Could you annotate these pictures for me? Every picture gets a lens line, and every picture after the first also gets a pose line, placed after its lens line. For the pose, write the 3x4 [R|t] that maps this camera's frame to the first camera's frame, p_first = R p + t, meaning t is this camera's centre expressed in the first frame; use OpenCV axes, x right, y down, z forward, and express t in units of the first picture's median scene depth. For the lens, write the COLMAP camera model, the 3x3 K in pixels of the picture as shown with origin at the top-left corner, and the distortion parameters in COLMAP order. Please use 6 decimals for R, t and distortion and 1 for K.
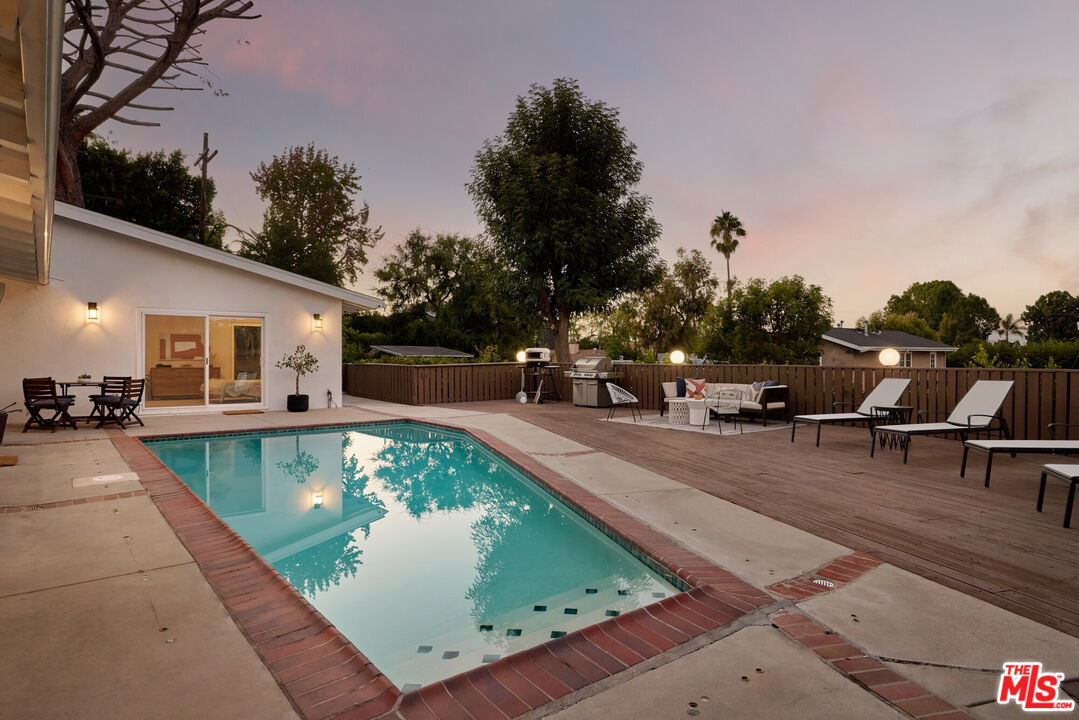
lens RADIAL K [[642.2, 0, 534.6], [0, 642.2, 359.2], [0, 0, 1]] dist [-0.015527, 0.004012]
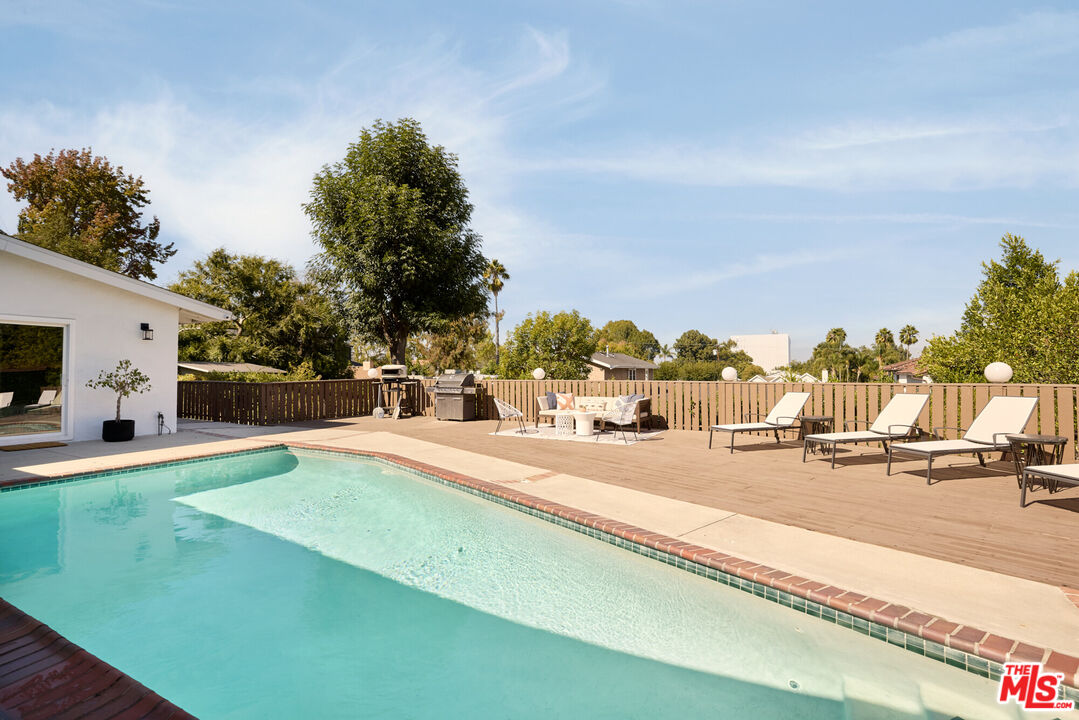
lens RADIAL K [[505.5, 0, 538.3], [0, 505.5, 359.1], [0, 0, 1]] dist [-0.004756, 0.000900]
pose [[0.912731, 0.010219, 0.408432, -0.094316], [0.001780, 0.999578, -0.028988, -0.002125], [-0.408556, 0.027185, 0.912328, 0.122980]]
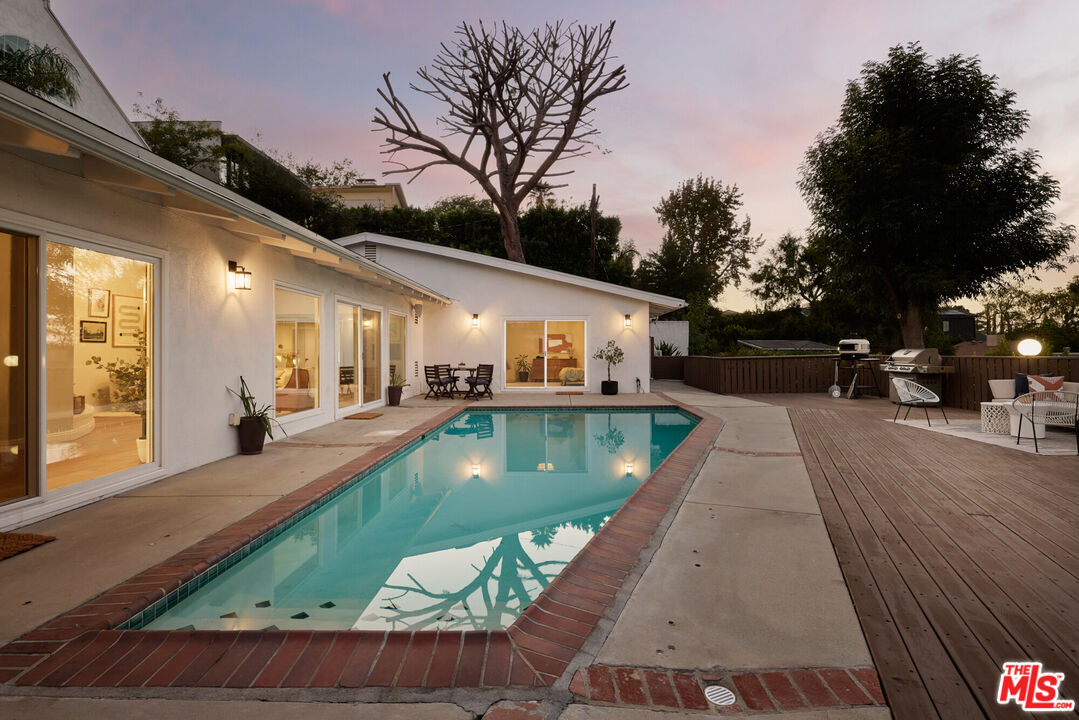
lens RADIAL K [[530.9, 0, 534.8], [0, 530.9, 340.7], [0, 0, 1]] dist [-0.001225, 0.002283]
pose [[0.768274, -0.017624, -0.639878, 0.114824], [0.002798, 0.999704, -0.024175, 0.001654], [0.640114, 0.016782, 0.768096, 0.082332]]
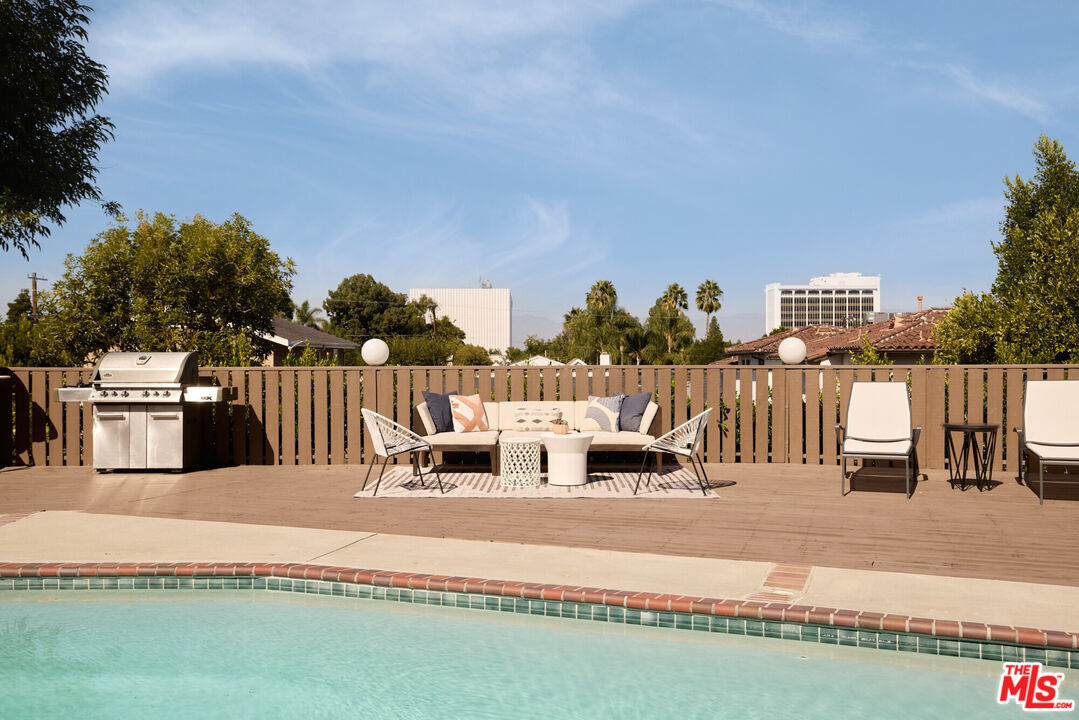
lens RADIAL K [[1020.3, 0, 544.7], [0, 1020.3, 361.8], [0, 0, 1]] dist [0.054911, 0.000000]
pose [[0.602179, -0.003375, 0.798354, -0.213010], [0.004277, 0.999990, 0.001001, 0.002508], [-0.798350, 0.002812, 0.602187, 0.282081]]
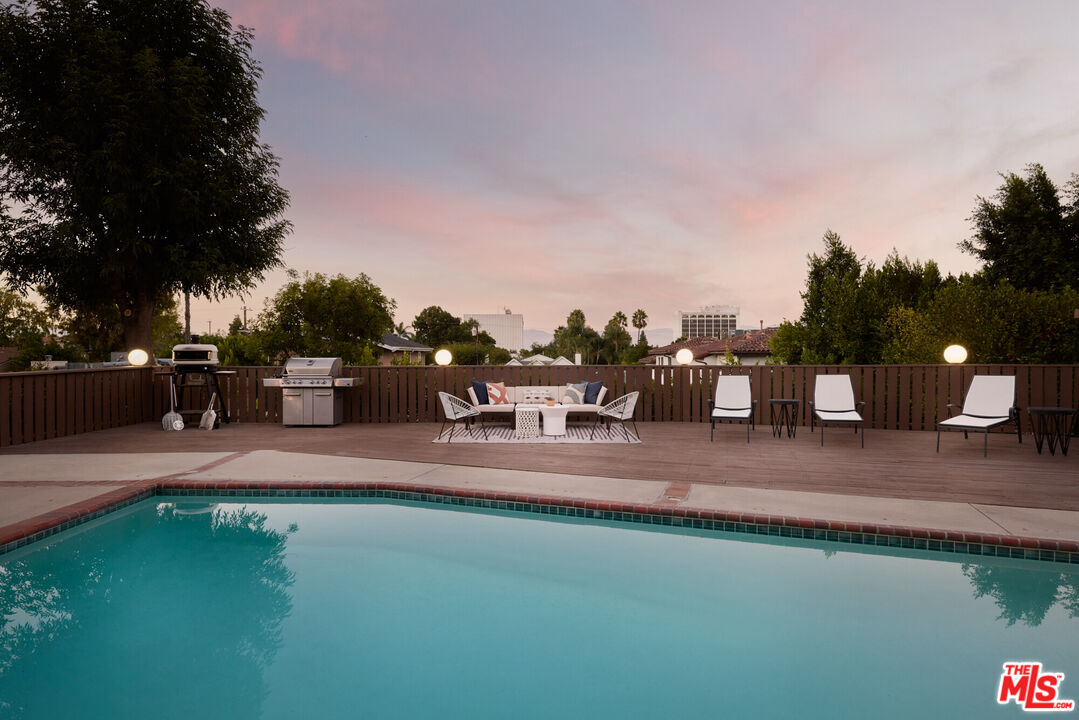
lens RADIAL K [[605.1, 0, 544.4], [0, 605.1, 357.7], [0, 0, 1]] dist [0.000740, -0.000599]
pose [[0.599923, -0.004416, 0.800045, -0.221854], [0.004855, 0.999986, 0.001879, -0.002525], [-0.800043, 0.002757, 0.599936, 0.274205]]
